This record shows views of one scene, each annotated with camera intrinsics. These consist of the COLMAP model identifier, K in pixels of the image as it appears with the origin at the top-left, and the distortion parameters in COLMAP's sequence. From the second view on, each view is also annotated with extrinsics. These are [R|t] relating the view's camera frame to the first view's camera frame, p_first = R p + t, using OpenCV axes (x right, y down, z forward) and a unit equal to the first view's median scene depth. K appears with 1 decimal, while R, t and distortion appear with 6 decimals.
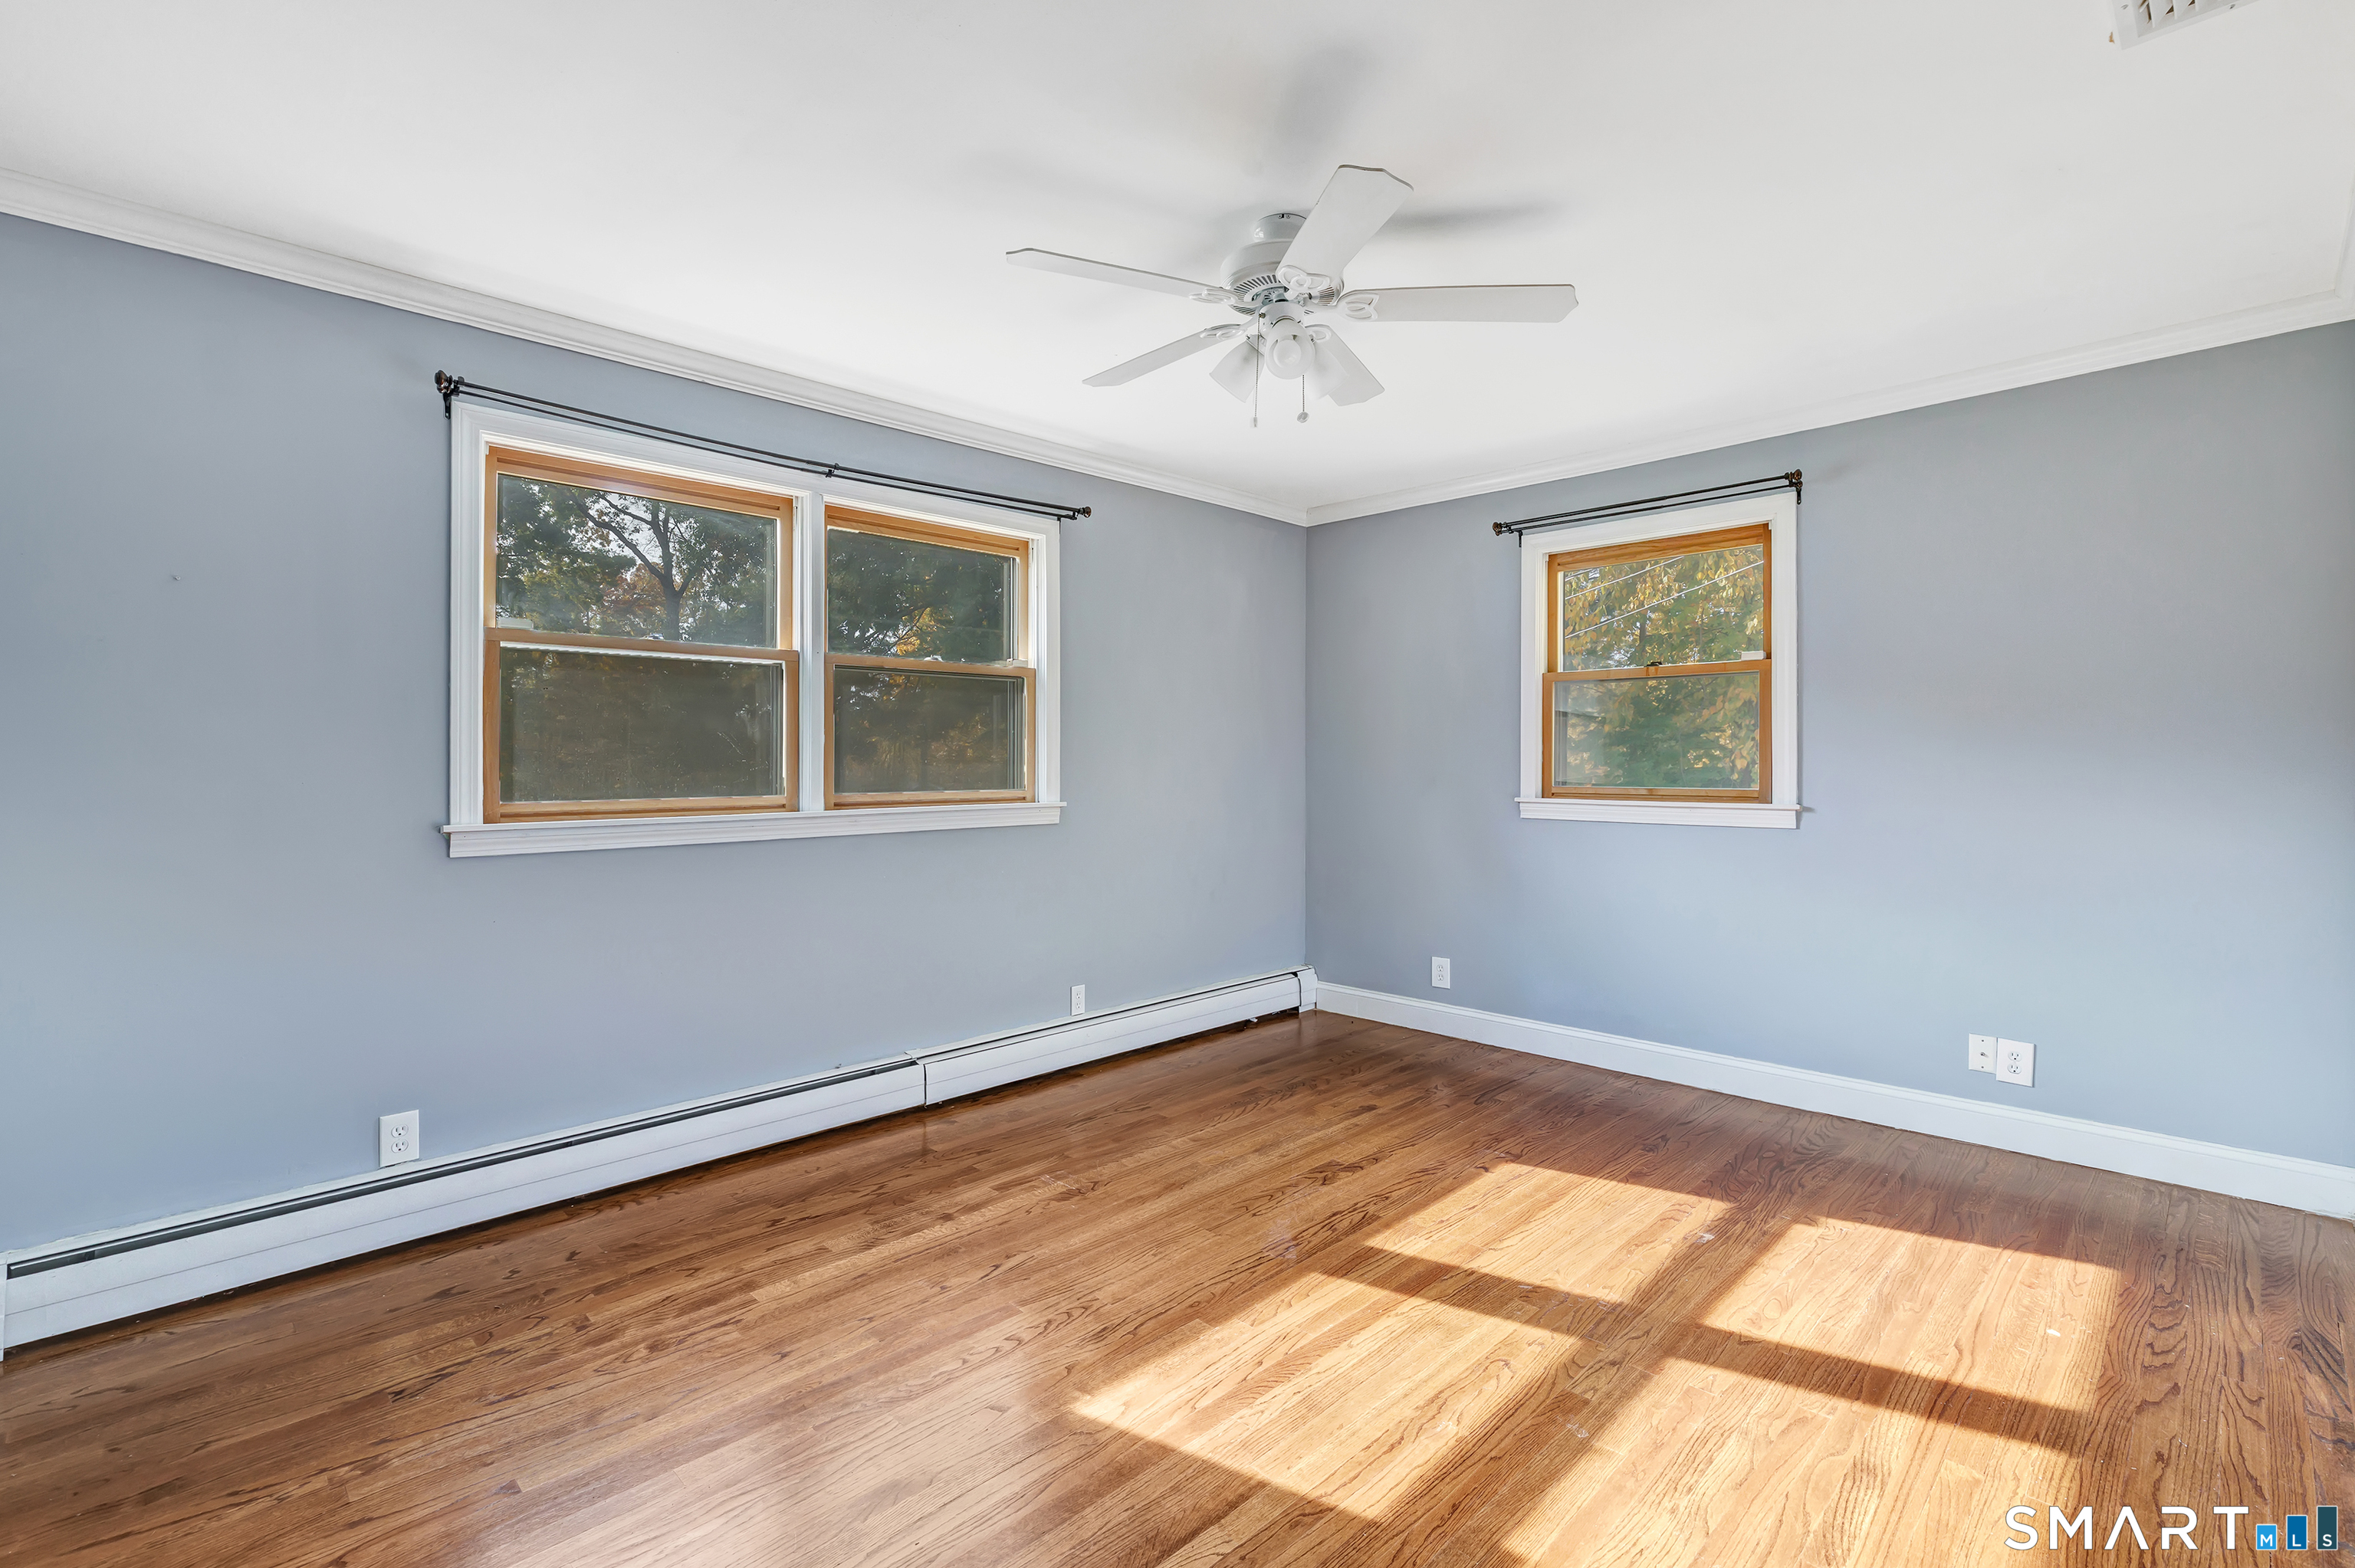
lens RADIAL K [[1090.3, 0, 1155.3], [0, 1090.3, 746.4], [0, 0, 1]] dist [0.000800, 0.000452]
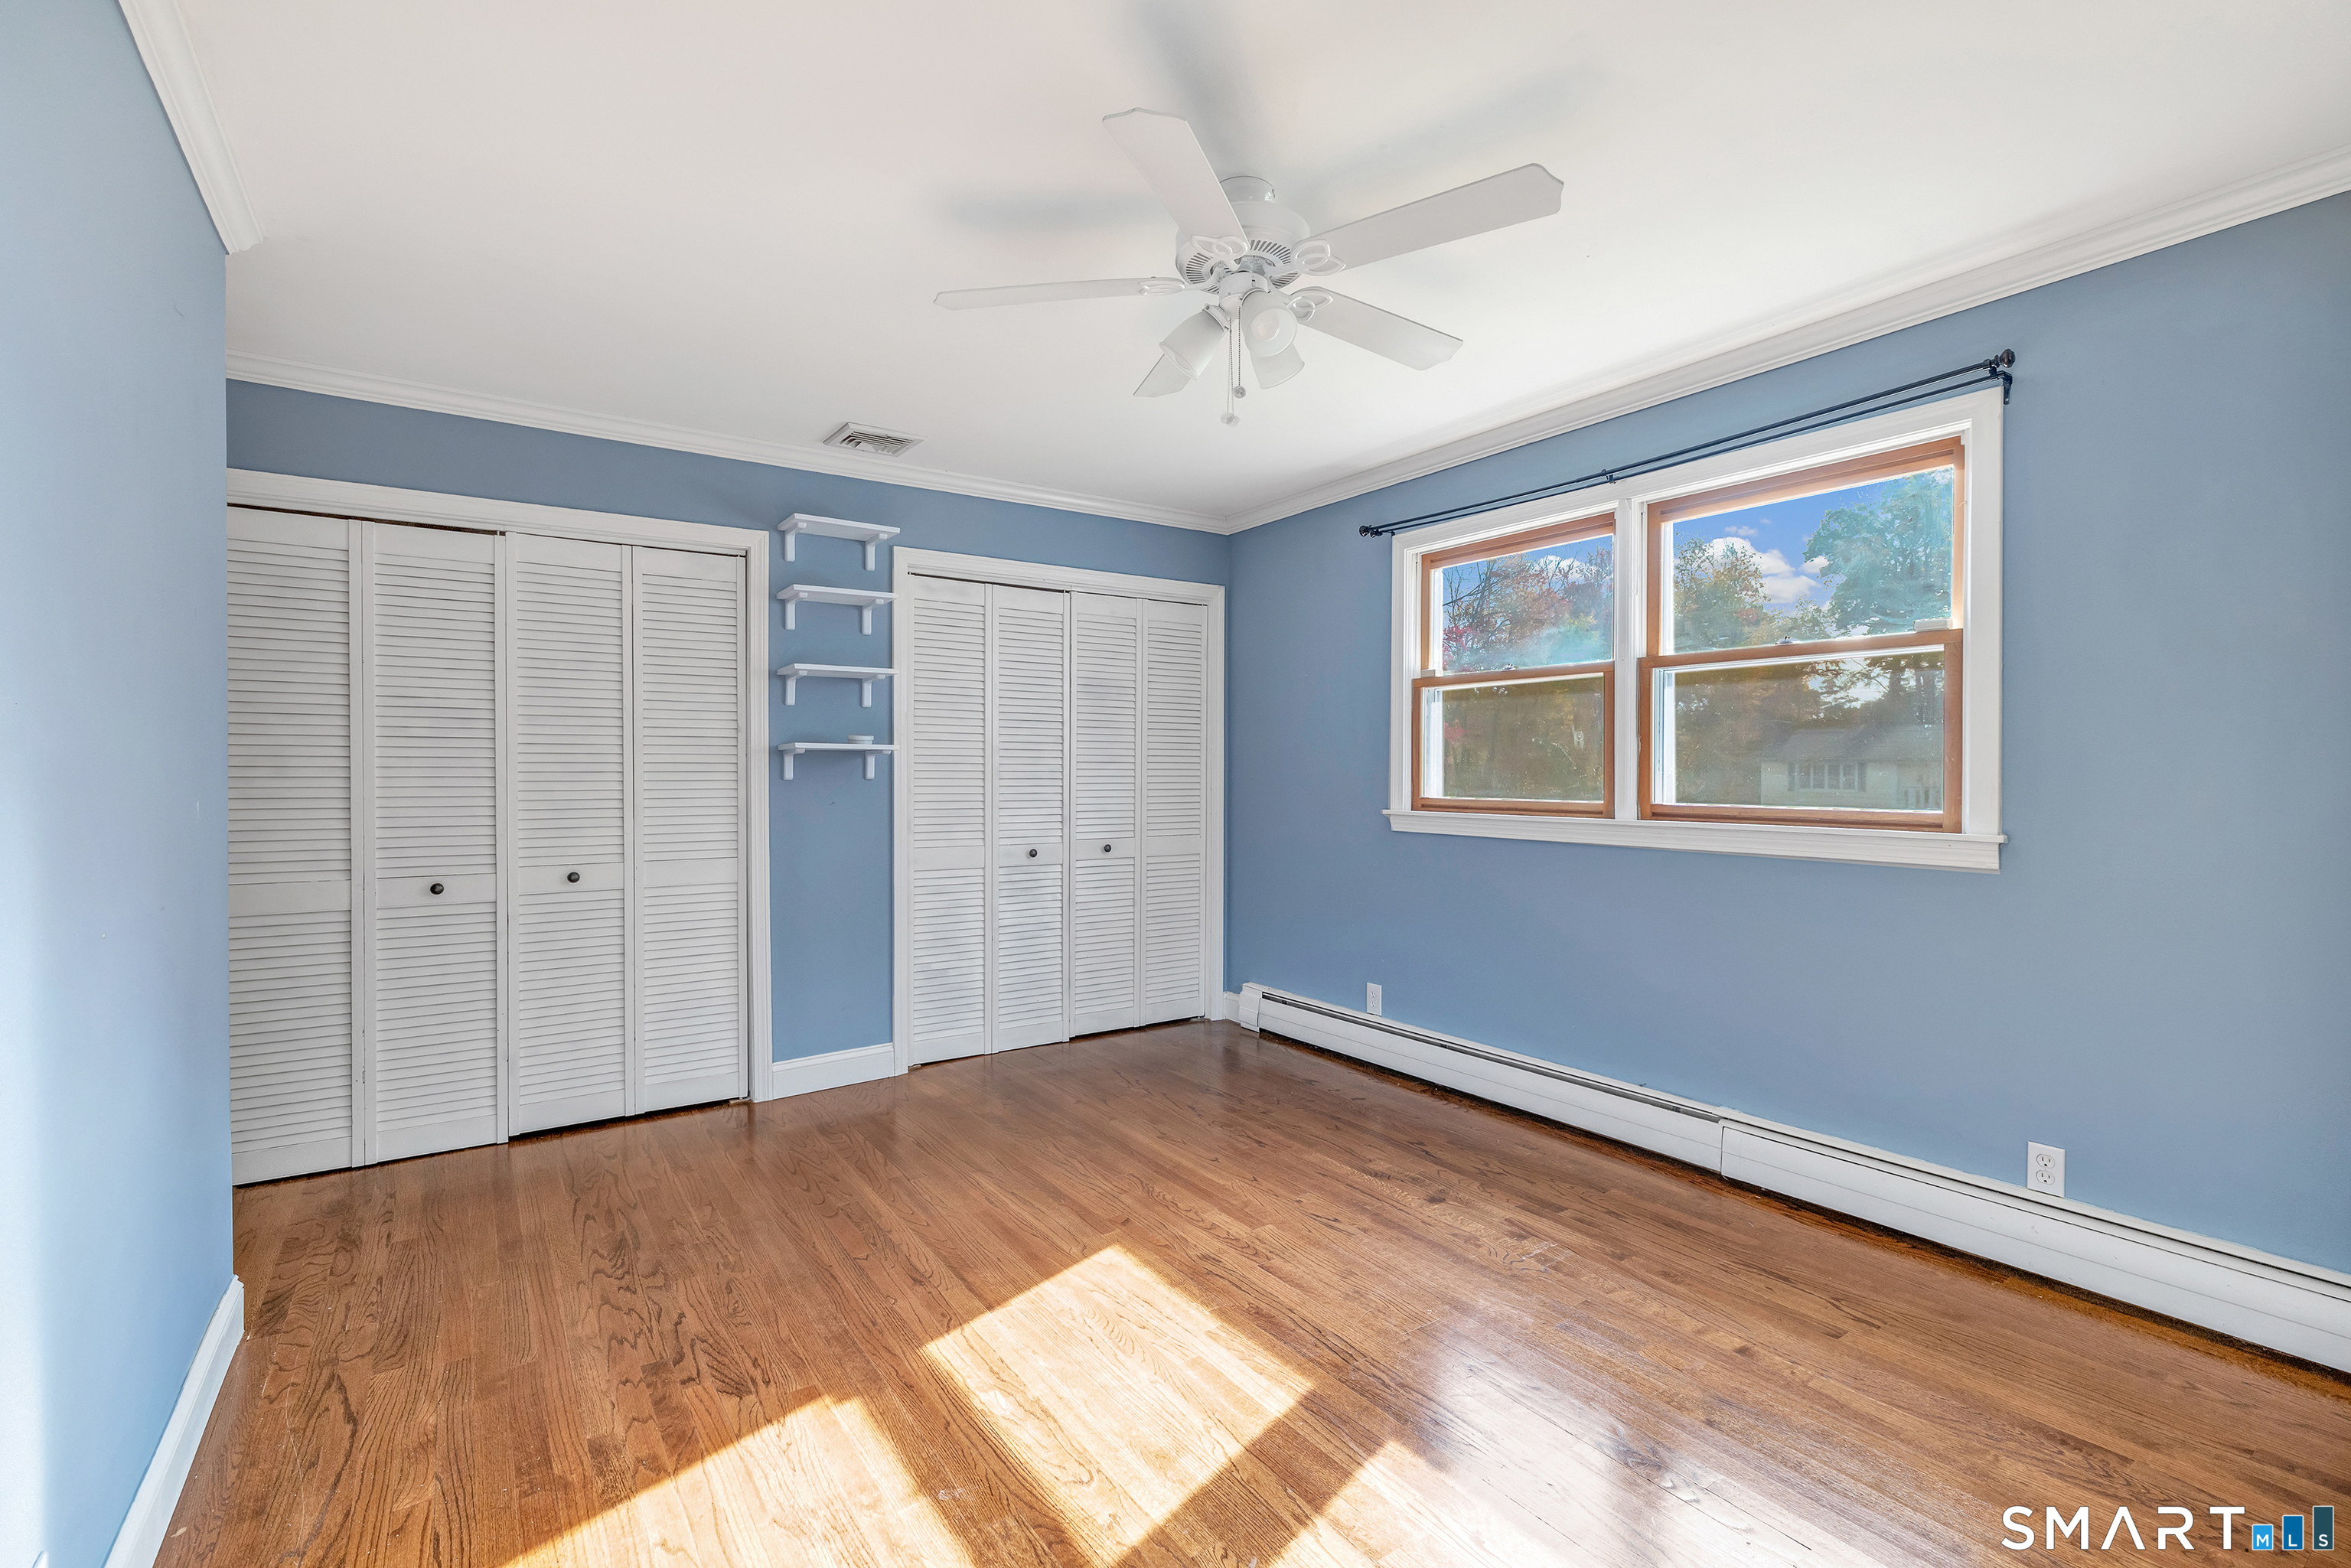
lens RADIAL K [[1038.9, 0, 1181.7], [0, 1038.9, 770.4], [0, 0, 1]] dist [0.000330, 0.000039]
pose [[-0.169791, 0.005745, -0.985463, 0.917583], [0.016158, 0.999865, 0.003045, 0.006687], [0.985348, -0.015406, -0.169861, 1.013927]]
